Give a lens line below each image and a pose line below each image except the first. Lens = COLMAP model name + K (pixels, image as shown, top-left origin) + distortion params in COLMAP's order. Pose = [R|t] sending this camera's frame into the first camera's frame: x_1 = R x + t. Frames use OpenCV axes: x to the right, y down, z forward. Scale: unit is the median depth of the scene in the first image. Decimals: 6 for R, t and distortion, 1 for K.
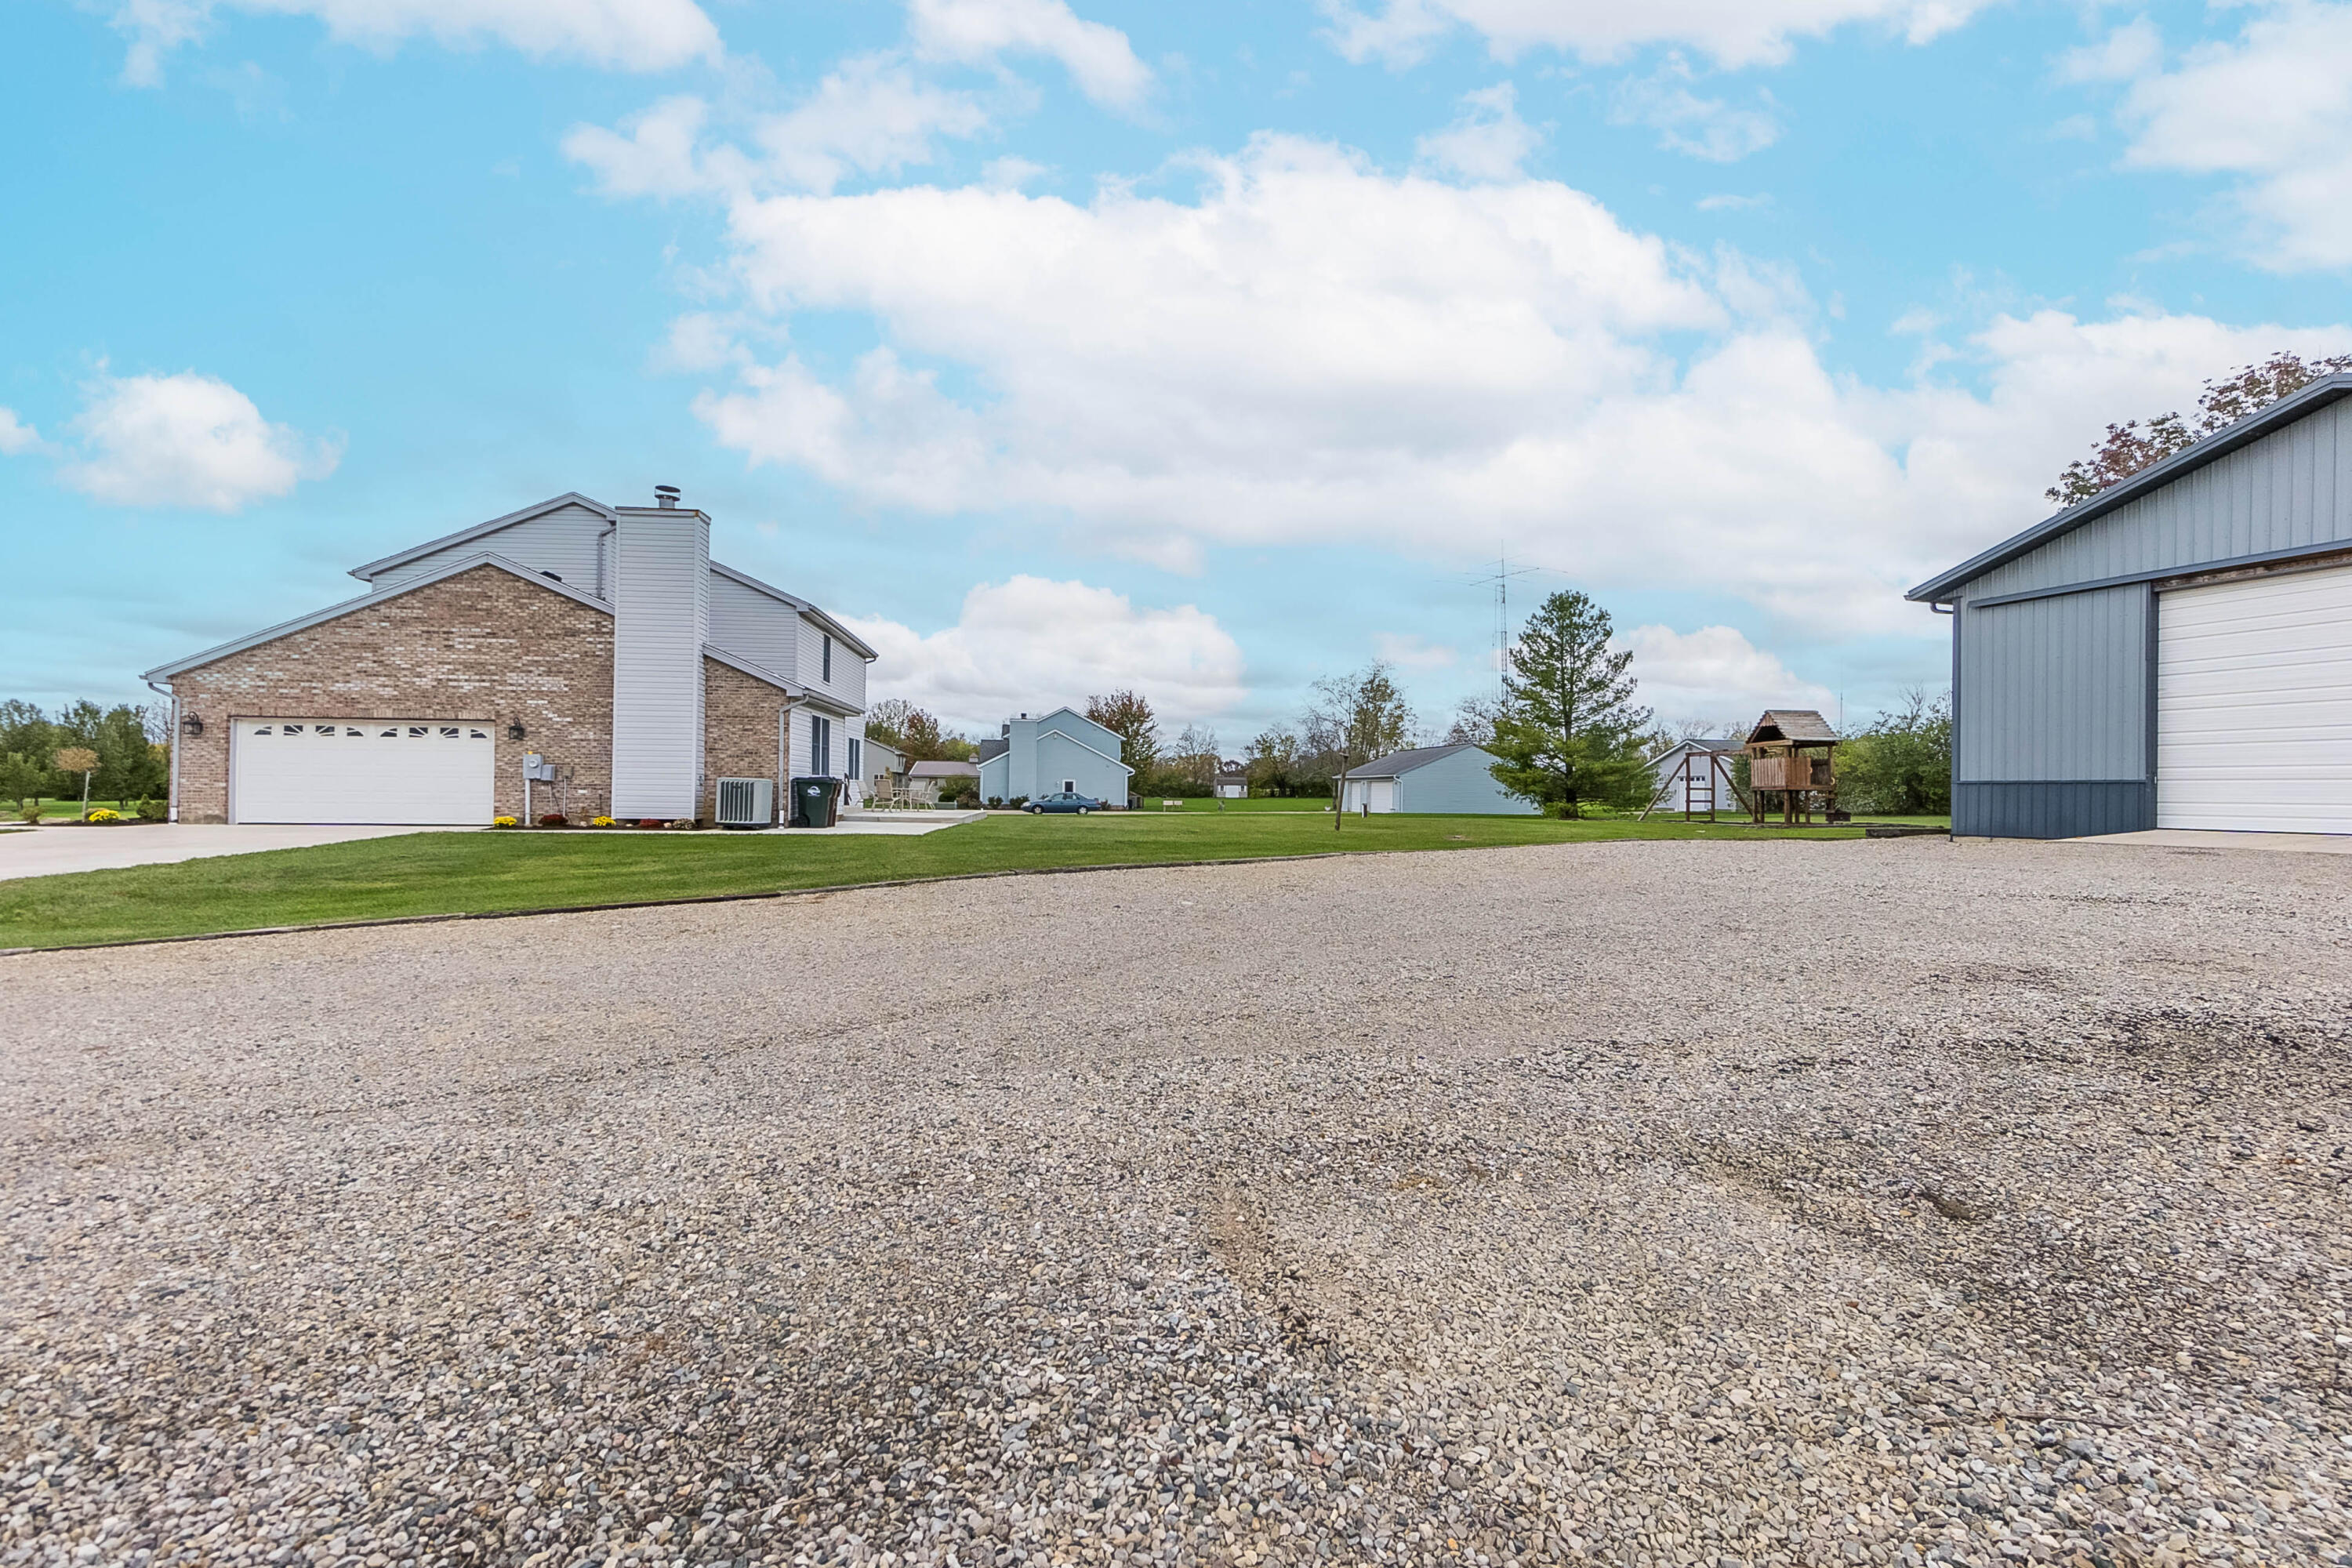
lens RADIAL K [[1037.9, 0, 1178.7], [0, 1037.9, 788.3], [0, 0, 1]] dist [-0.030205, 0.001860]
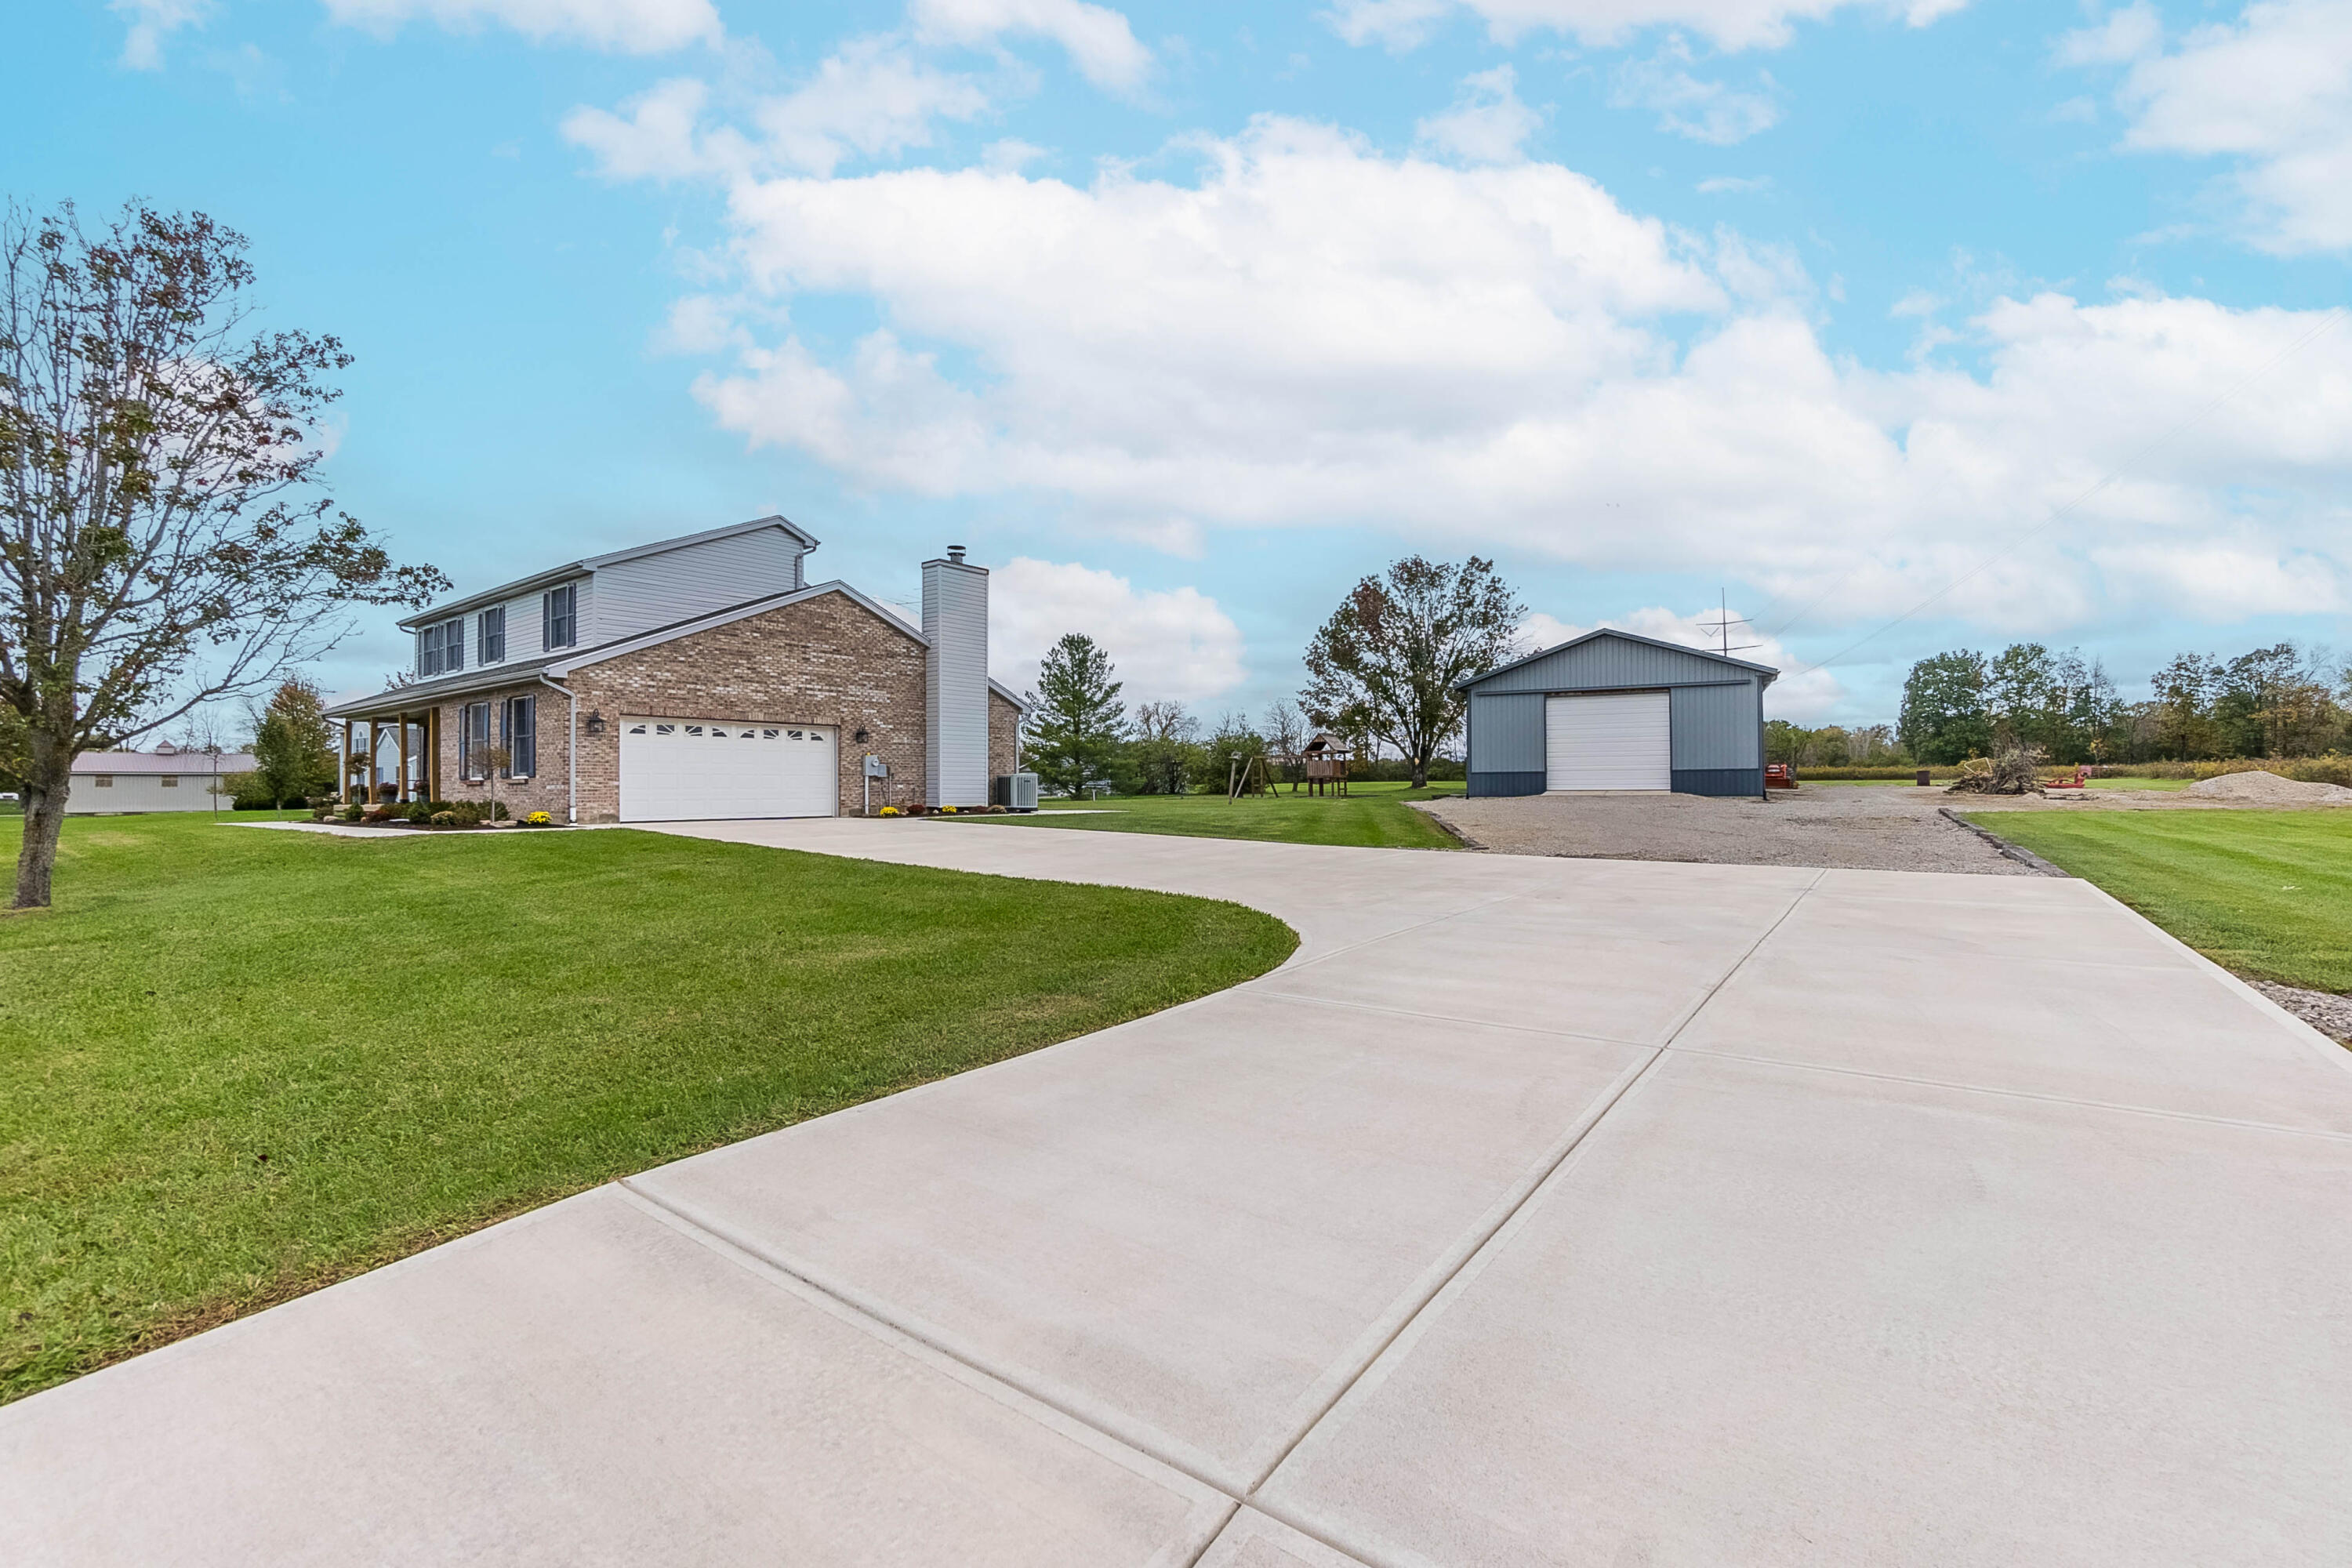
lens RADIAL K [[1037.9, 0, 1157.9], [0, 1037.9, 788.8], [0, 0, 1]] dist [-0.030205, 0.001860]
pose [[0.697954, -0.015016, 0.715985, -1.260233], [0.007541, 0.999879, 0.013619, -0.007910], [-0.716102, -0.004107, 0.697983, -0.077419]]
